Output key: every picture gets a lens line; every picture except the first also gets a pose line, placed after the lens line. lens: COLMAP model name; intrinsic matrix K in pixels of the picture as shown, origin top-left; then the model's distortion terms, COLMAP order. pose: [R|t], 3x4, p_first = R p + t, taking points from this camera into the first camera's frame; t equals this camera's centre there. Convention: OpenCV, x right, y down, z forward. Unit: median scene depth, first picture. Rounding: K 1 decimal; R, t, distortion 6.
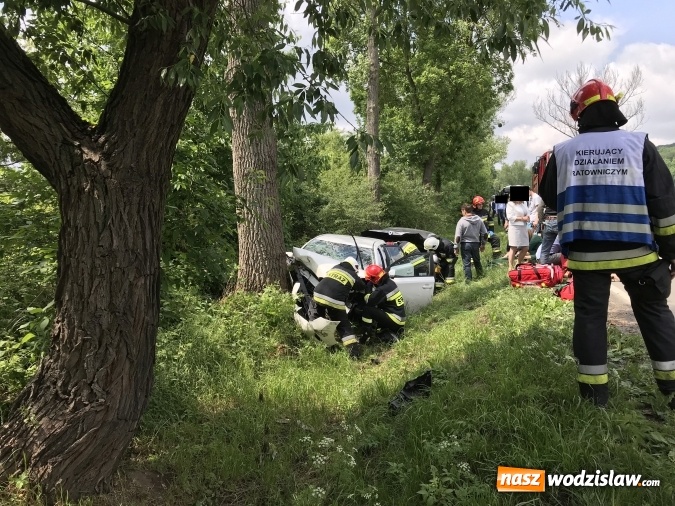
lens RADIAL K [[564.7, 0, 335.5], [0, 564.7, 245.9], [0, 0, 1]] dist [0.073136, -0.062565]
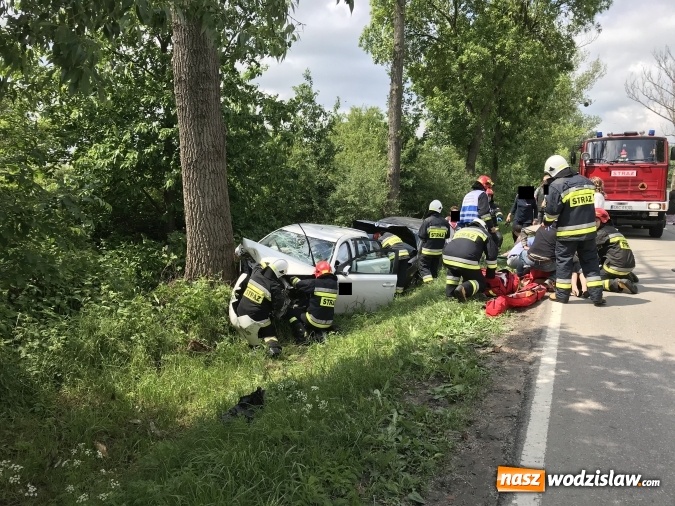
lens RADIAL K [[564.7, 0, 340.4], [0, 564.7, 247.0], [0, 0, 1]] dist [0.073136, -0.062565]
pose [[0.988913, 0.056694, -0.137250, 0.246449], [-0.050118, 0.997445, 0.050905, -0.044356], [0.139785, -0.043462, 0.989228, 0.044165]]
